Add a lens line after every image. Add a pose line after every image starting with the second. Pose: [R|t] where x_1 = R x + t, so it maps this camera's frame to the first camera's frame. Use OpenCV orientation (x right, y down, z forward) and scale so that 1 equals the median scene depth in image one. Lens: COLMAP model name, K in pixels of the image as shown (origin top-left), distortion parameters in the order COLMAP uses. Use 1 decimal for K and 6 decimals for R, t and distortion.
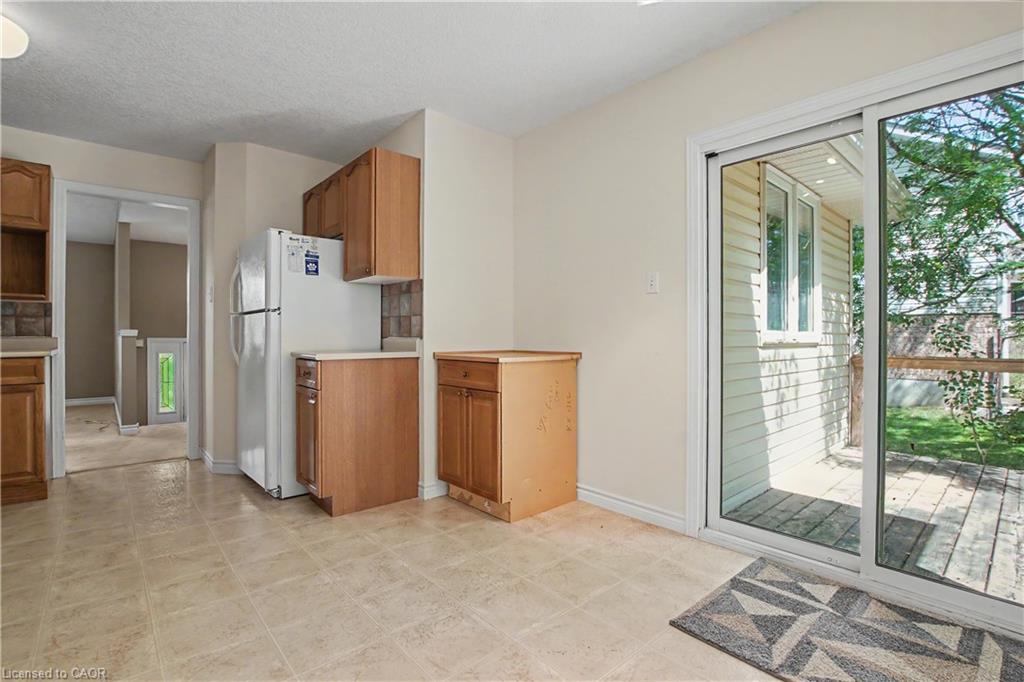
lens RADIAL K [[478.0, 0, 509.3], [0, 478.0, 330.4], [0, 0, 1]] dist [-0.025032, 0.000805]
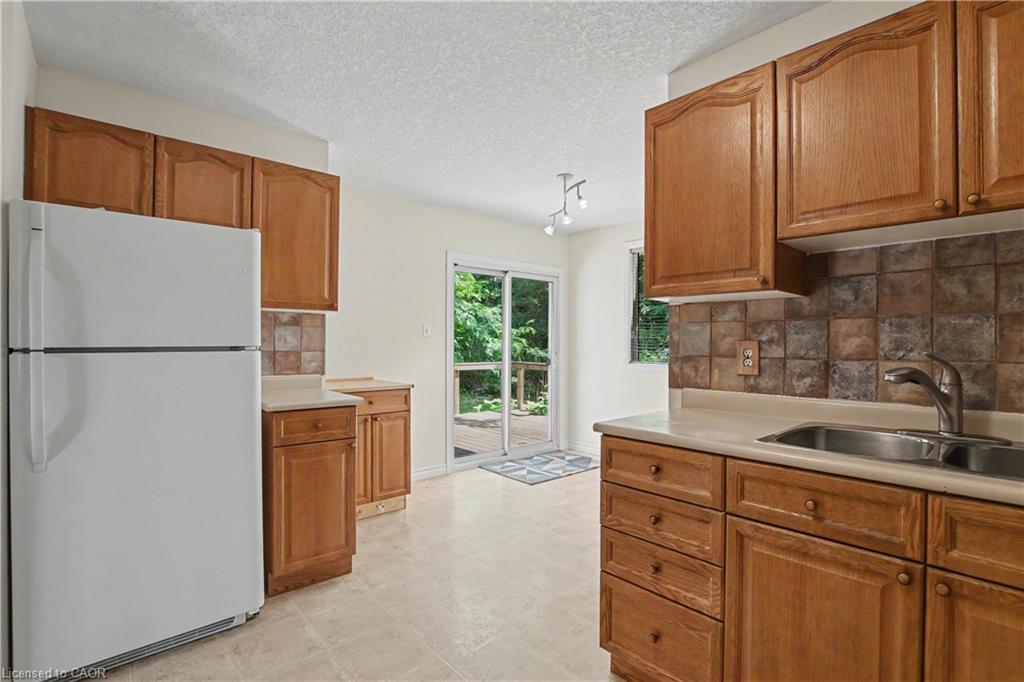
lens RADIAL K [[478.0, 0, 502.1], [0, 478.0, 347.4], [0, 0, 1]] dist [-0.025032, 0.000805]
pose [[0.020485, -0.005466, 0.999775, -1.599579], [-0.006367, 0.999964, 0.005598, -0.063507], [-0.999770, -0.006480, 0.020450, 0.858389]]
